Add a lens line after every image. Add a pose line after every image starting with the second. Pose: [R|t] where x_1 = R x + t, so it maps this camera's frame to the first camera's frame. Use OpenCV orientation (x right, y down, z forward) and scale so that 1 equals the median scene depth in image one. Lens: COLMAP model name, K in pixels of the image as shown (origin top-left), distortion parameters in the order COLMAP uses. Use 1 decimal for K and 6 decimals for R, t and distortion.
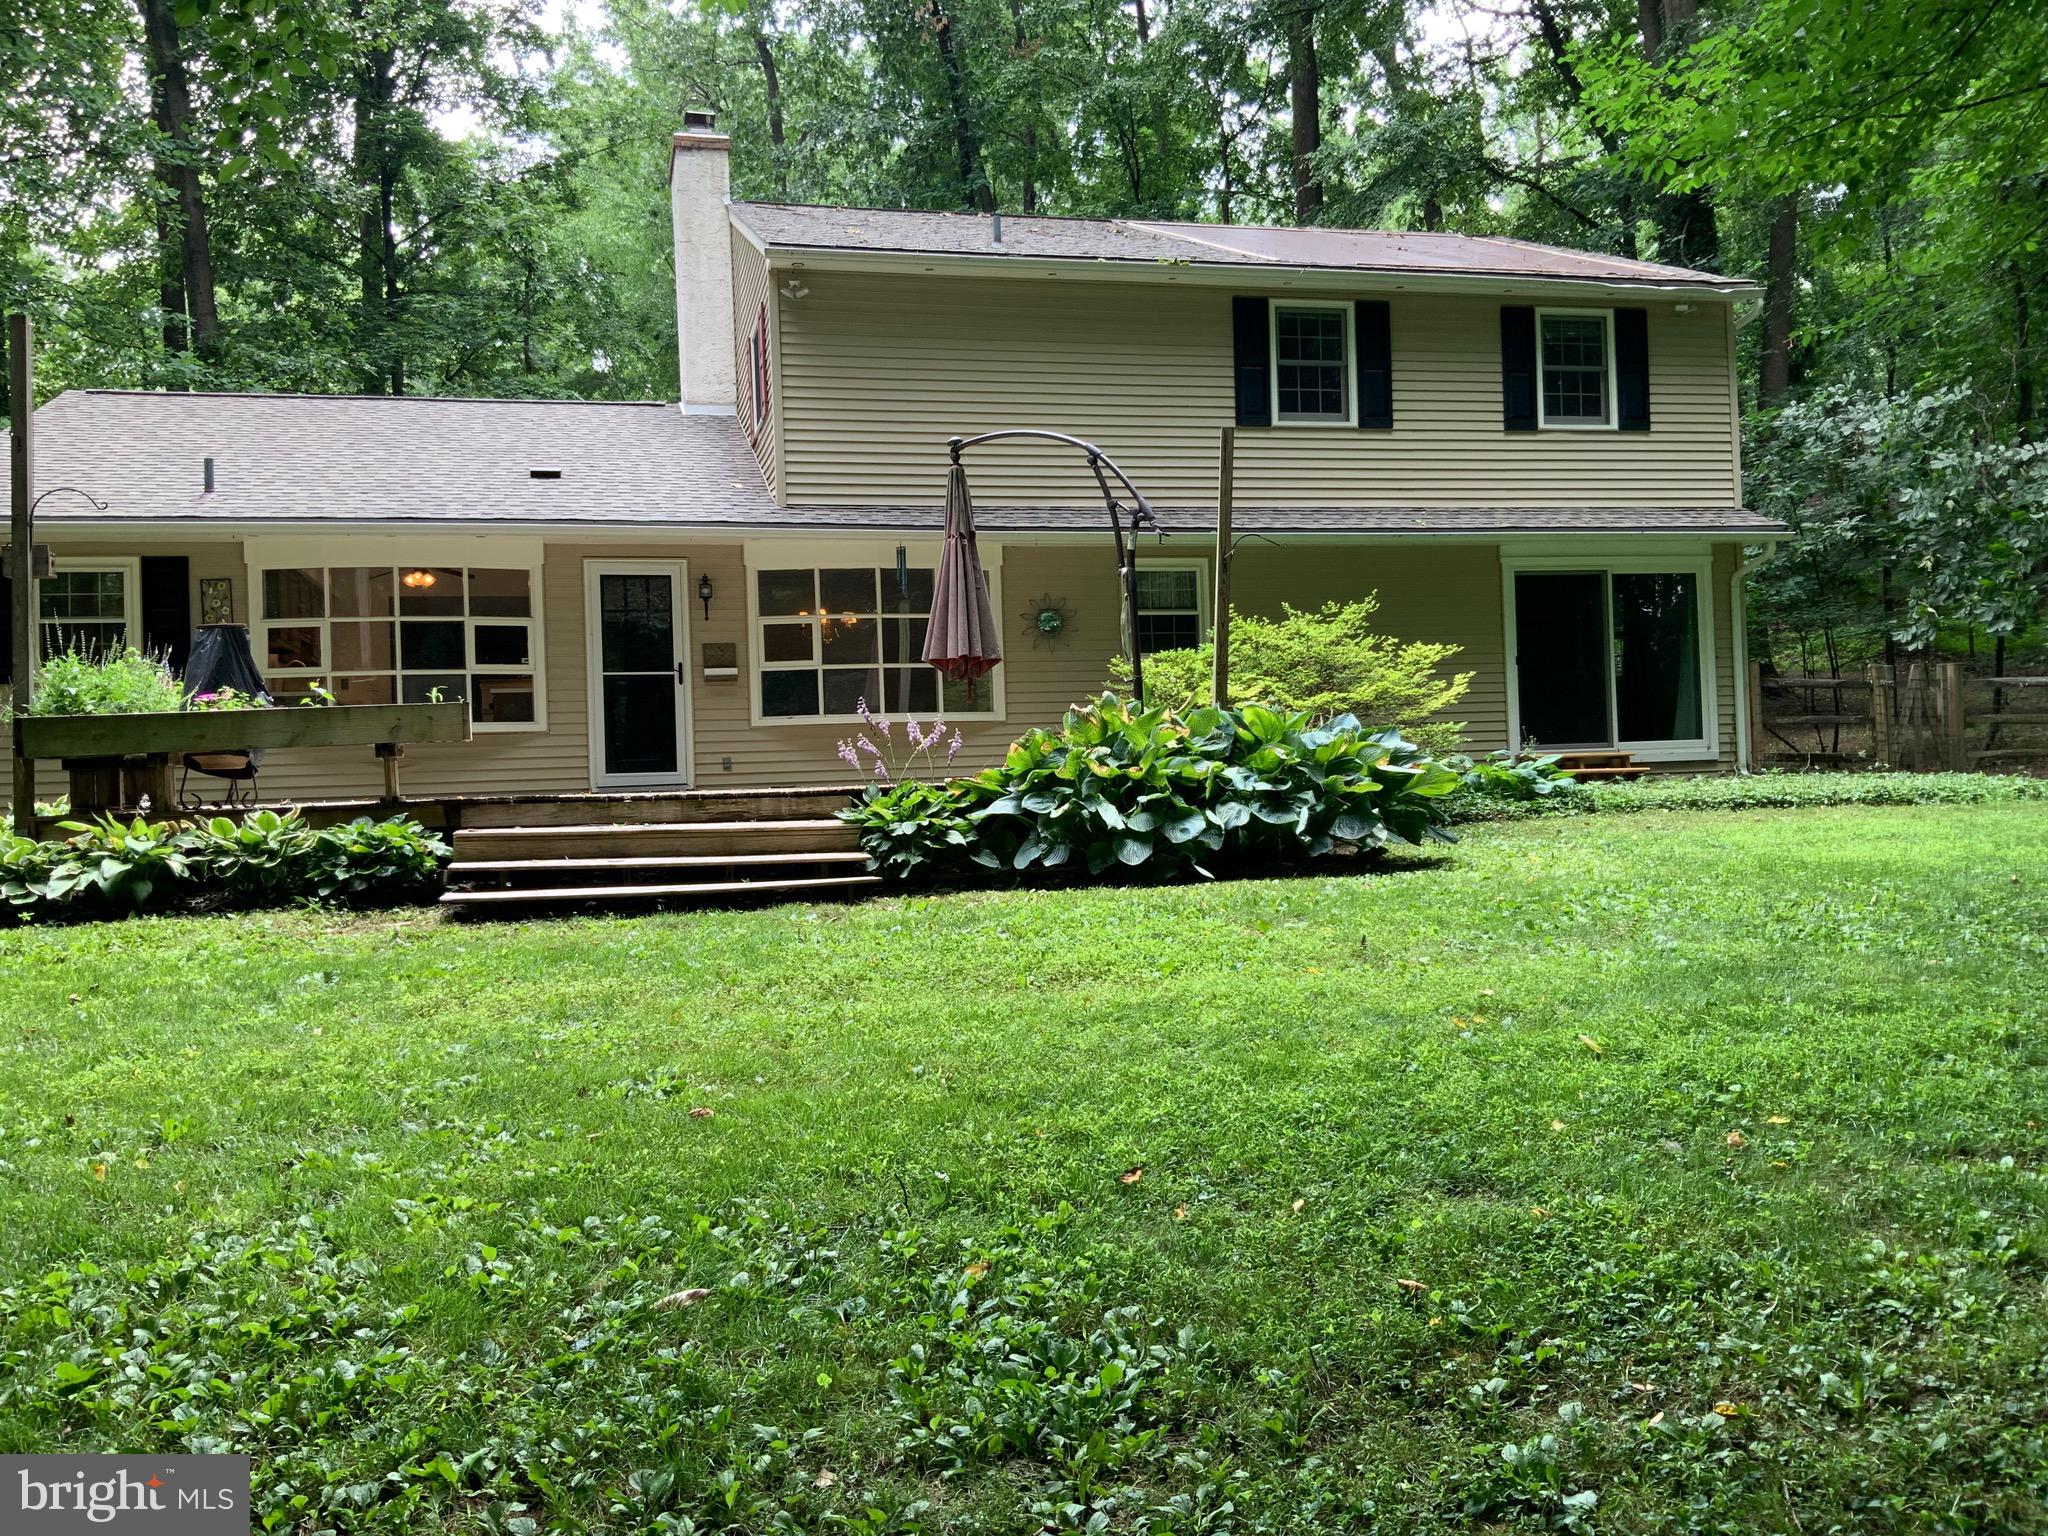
lens RADIAL K [[1708.2, 0, 1023.8], [0, 1708.2, 767.1], [0, 0, 1]] dist [0.075646, -0.127281]
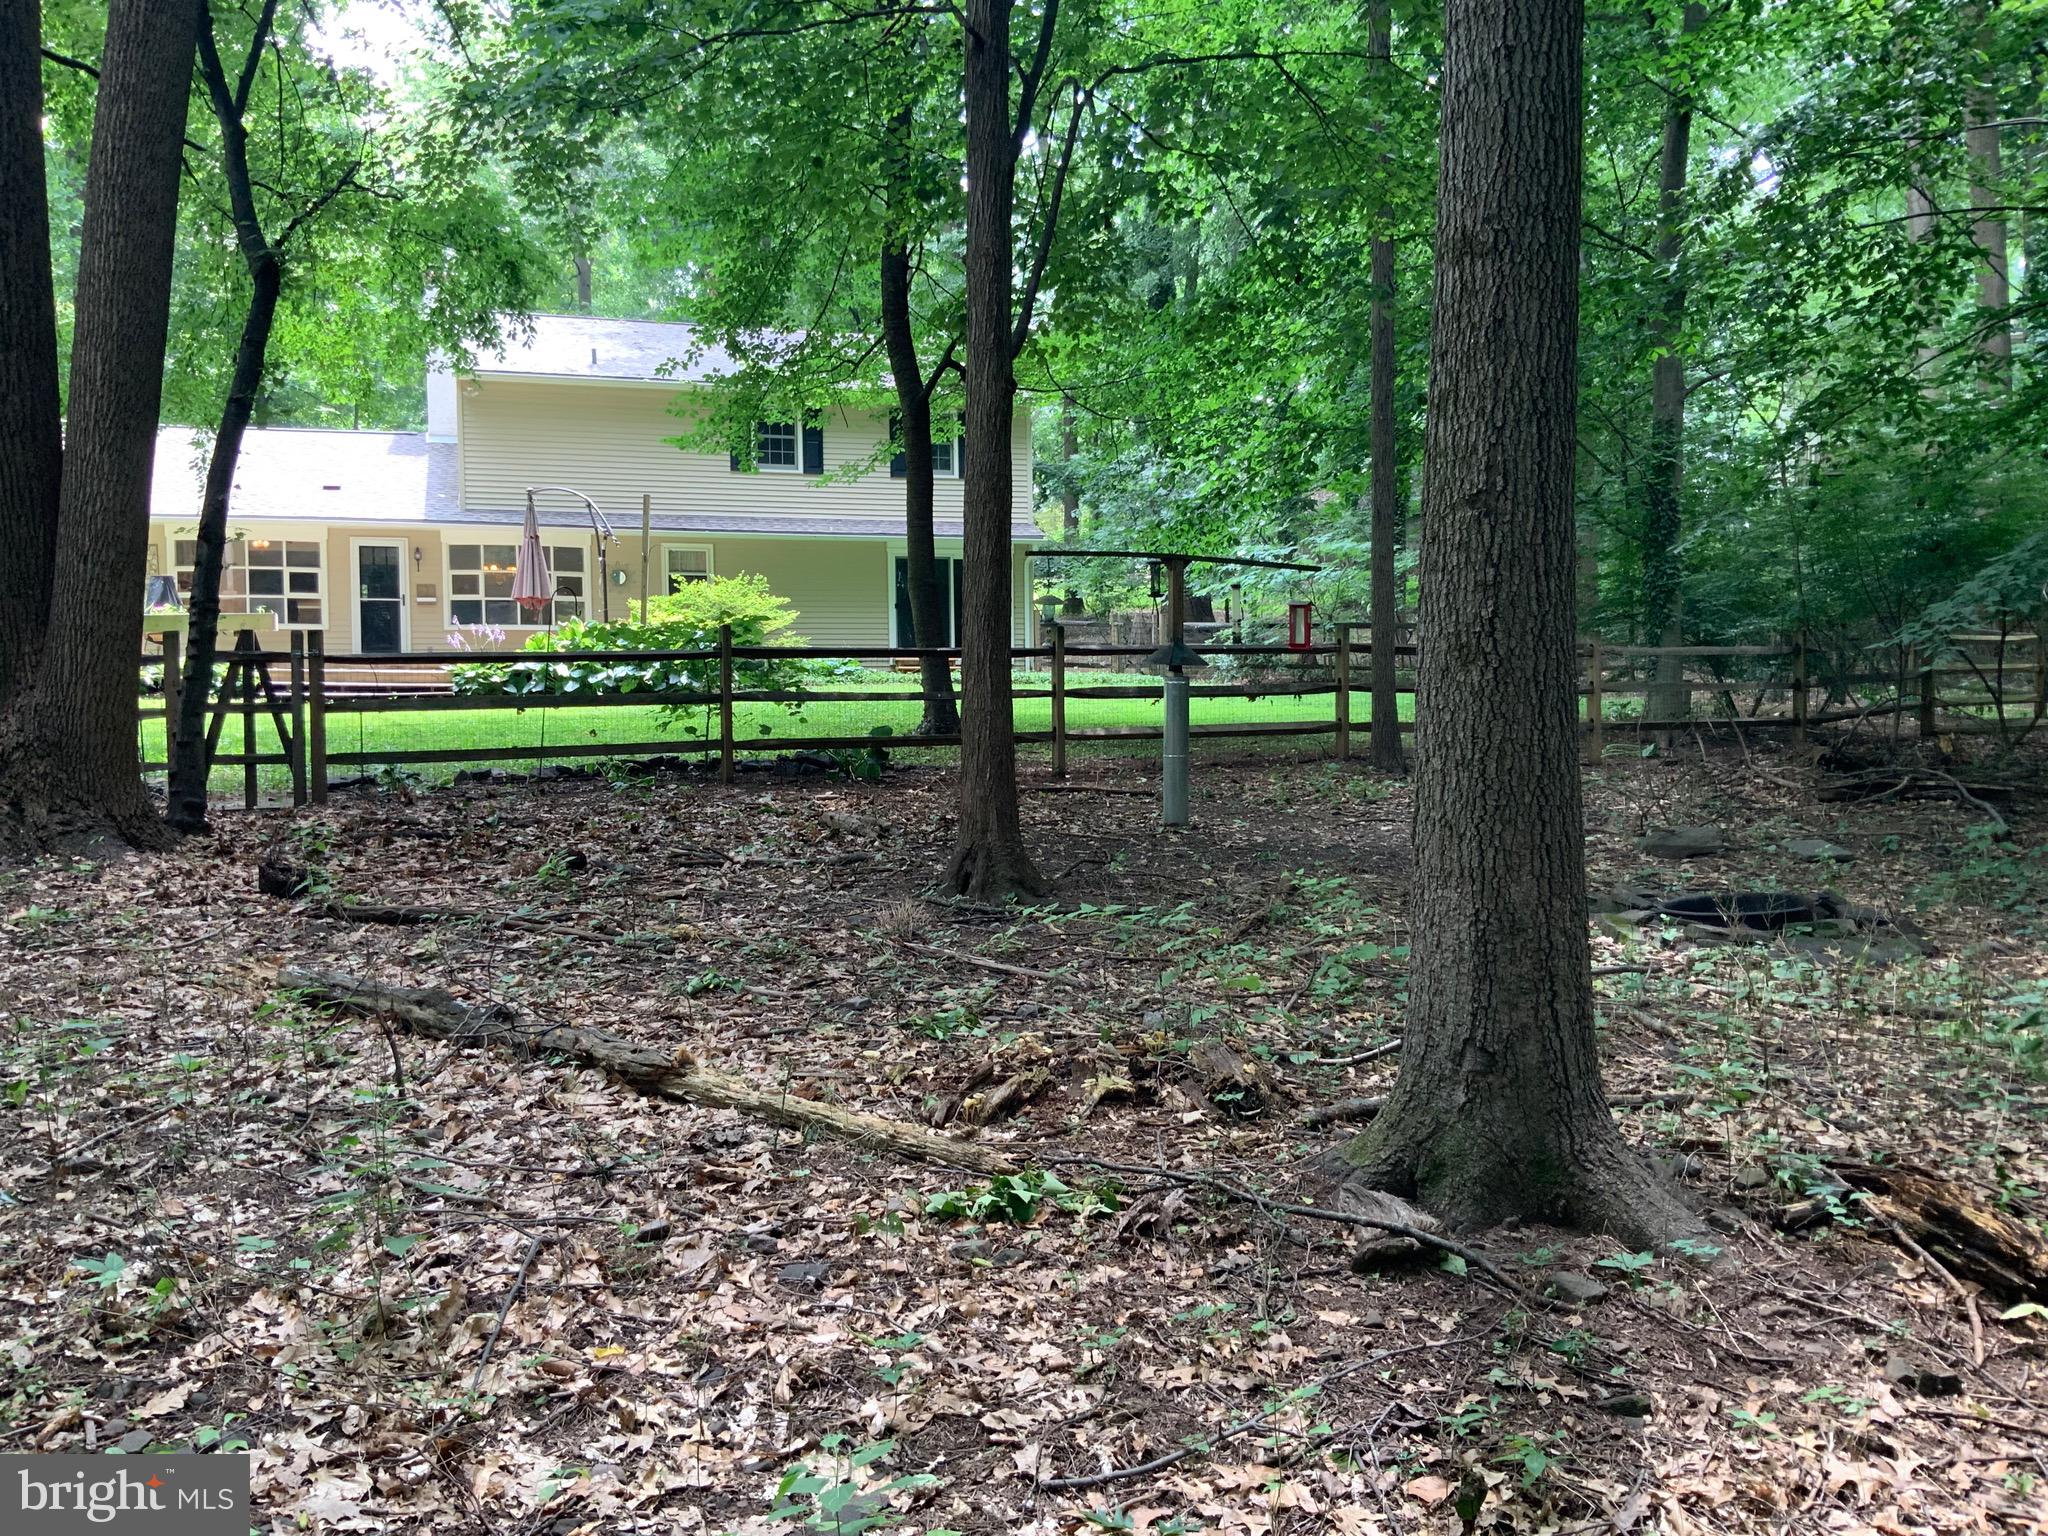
lens RADIAL K [[1708.2, 0, 1022.6], [0, 1708.2, 764.4], [0, 0, 1]] dist [0.075646, -0.127281]
pose [[0.997207, 0.016290, 0.072891, 0.345691], [-0.019722, 0.998718, 0.046614, 0.023744], [-0.072038, -0.047921, 0.996250, -0.944190]]
